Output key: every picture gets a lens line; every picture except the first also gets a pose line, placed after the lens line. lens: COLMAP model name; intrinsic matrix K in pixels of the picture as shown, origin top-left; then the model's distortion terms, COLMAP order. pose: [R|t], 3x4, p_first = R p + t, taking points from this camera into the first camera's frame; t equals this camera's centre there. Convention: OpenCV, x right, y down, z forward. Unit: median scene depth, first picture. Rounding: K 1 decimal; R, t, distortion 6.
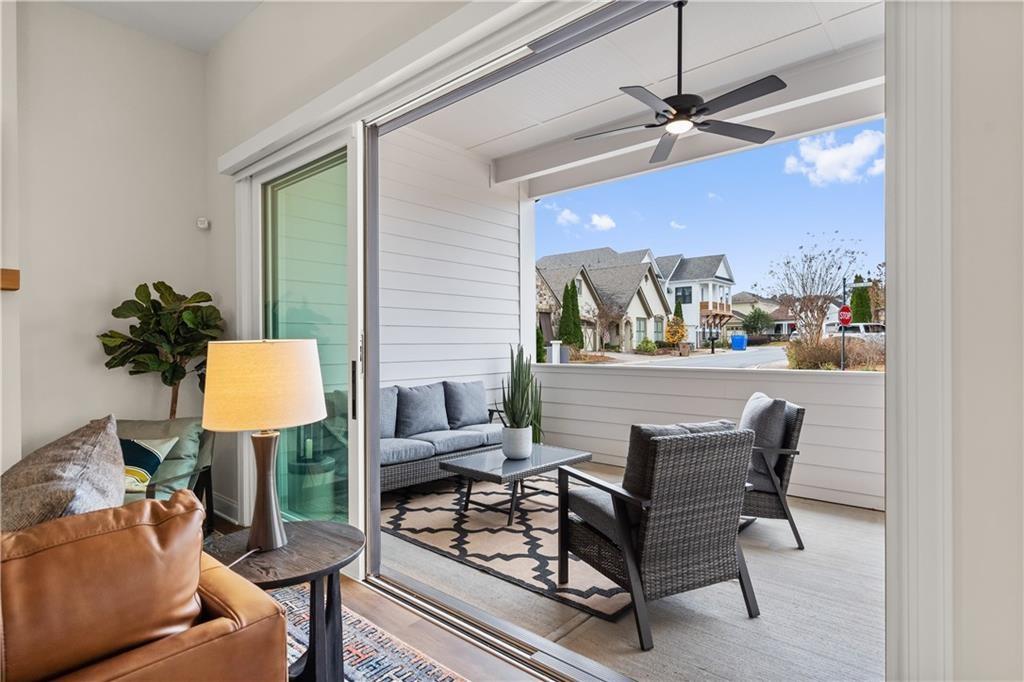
lens RADIAL K [[525.3, 0, 519.7], [0, 525.3, 348.6], [0, 0, 1]] dist [-0.001232, 0.000401]
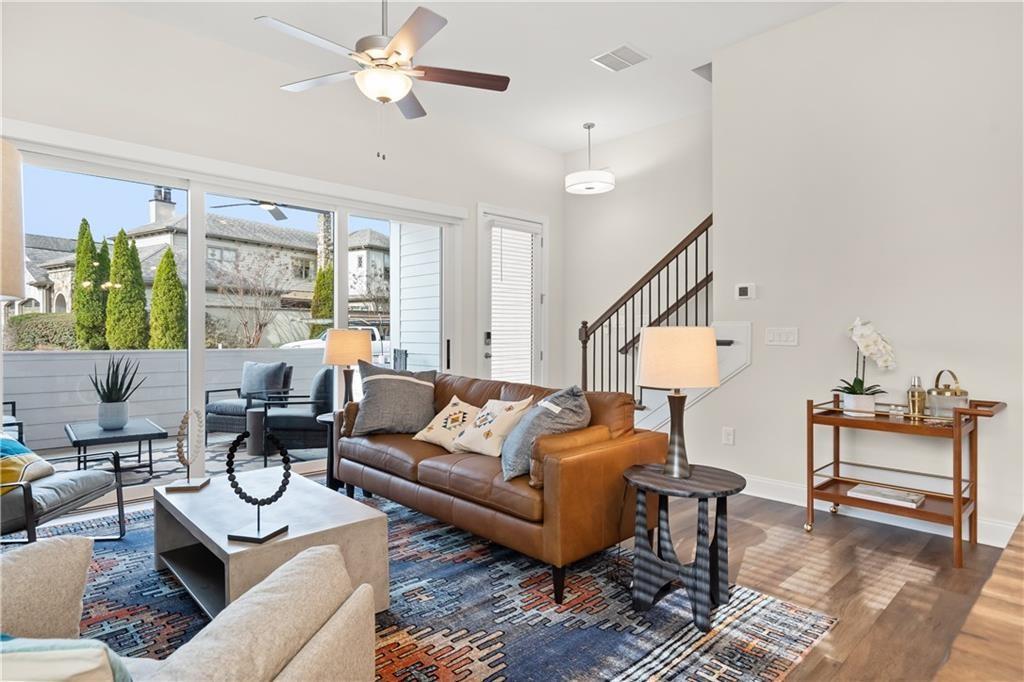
lens RADIAL K [[563.7, 0, 503.0], [0, 563.7, 337.9], [0, 0, 1]] dist [0.000726, 0.001789]
pose [[0.101817, -0.002053, 0.994801, -0.112113], [0.000342, 0.999998, 0.002029, 0.000669], [-0.994803, 0.000133, 0.101817, 0.002533]]
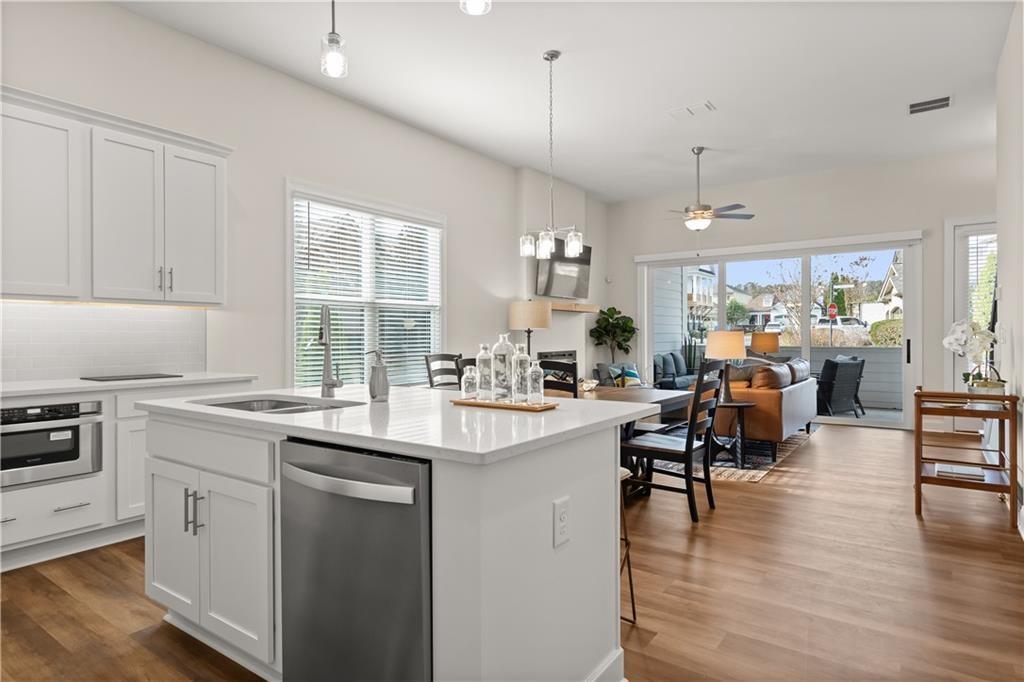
lens RADIAL K [[578.2, 0, 513.9], [0, 578.2, 336.5], [0, 0, 1]] dist [0.006739, 0.000021]
pose [[0.996259, 0.003690, 0.086337, -0.108472], [-0.003354, 0.999986, -0.004039, 0.001494], [-0.086351, 0.003735, 0.996258, -0.127991]]
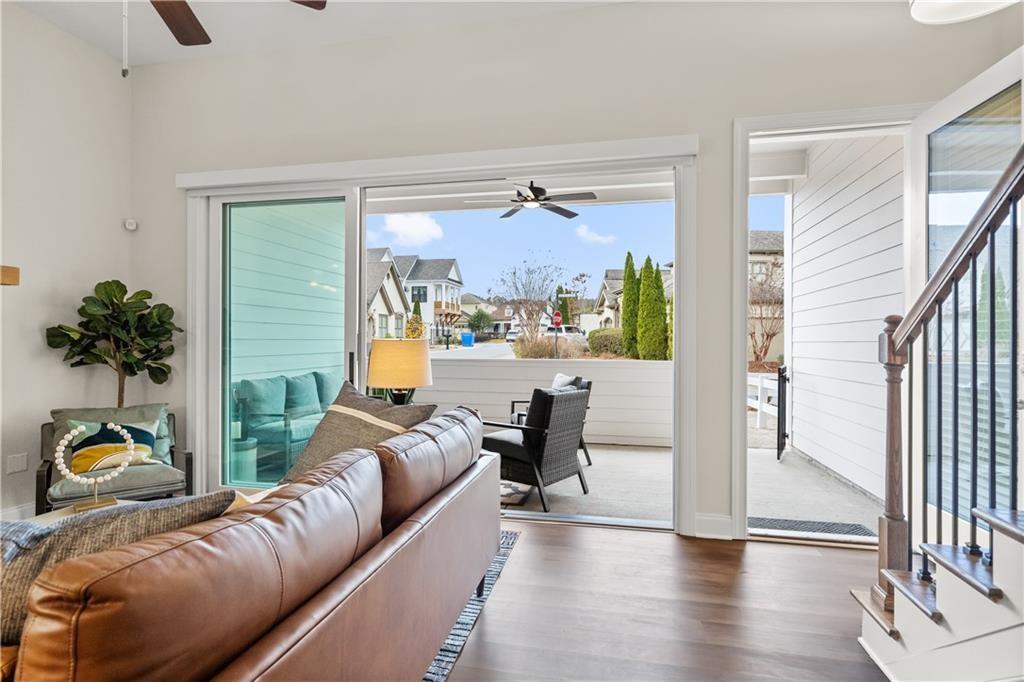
lens RADIAL K [[525.3, 0, 517.9], [0, 525.3, 343.4], [0, 0, 1]] dist [-0.001232, 0.000401]
pose [[0.872798, 0.006983, 0.488032, -0.038110], [-0.006082, 0.999976, -0.003430, 0.000081], [-0.488044, 0.000025, 0.872819, -0.027482]]
